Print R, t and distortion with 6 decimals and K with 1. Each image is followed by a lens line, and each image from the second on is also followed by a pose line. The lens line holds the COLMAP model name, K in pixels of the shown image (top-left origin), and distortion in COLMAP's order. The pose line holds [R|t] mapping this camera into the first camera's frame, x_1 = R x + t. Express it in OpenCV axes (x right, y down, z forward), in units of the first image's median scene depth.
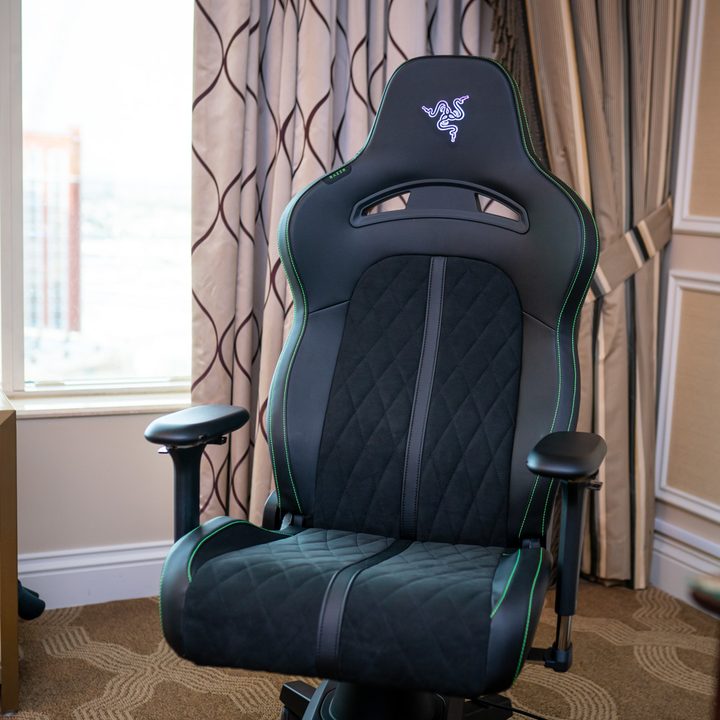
lens RADIAL K [[1123.8, 0, 360.0], [0, 1123.8, 360.0], [0, 0, 1]] dist [0.010103, -0.042970]
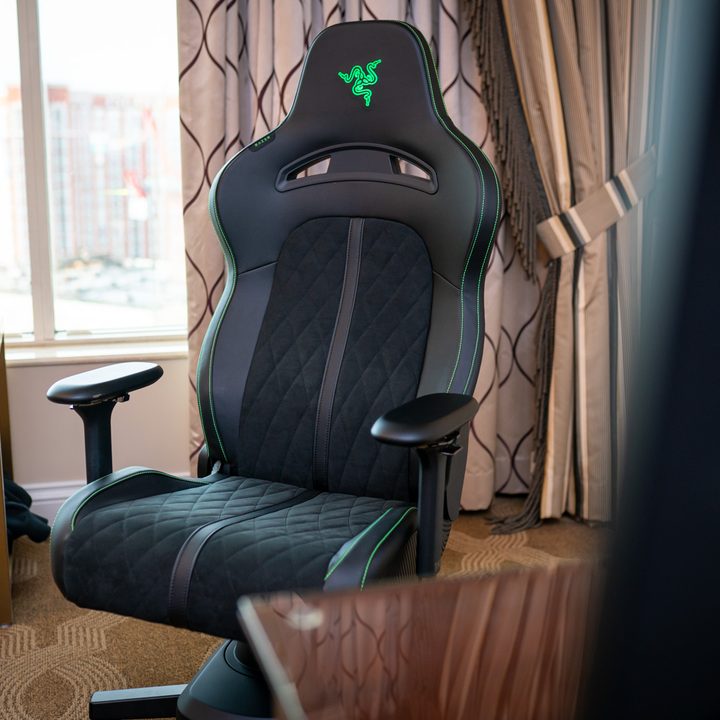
lens RADIAL K [[985.8, 0, 359.8], [0, 985.8, 331.6], [0, 0, 1]] dist [-0.007833, 0.006570]
pose [[0.980292, -0.000799, -0.197555, 0.251543], [0.010360, 0.998824, 0.047367, -0.030496], [0.197284, -0.048480, 0.979147, 0.105931]]
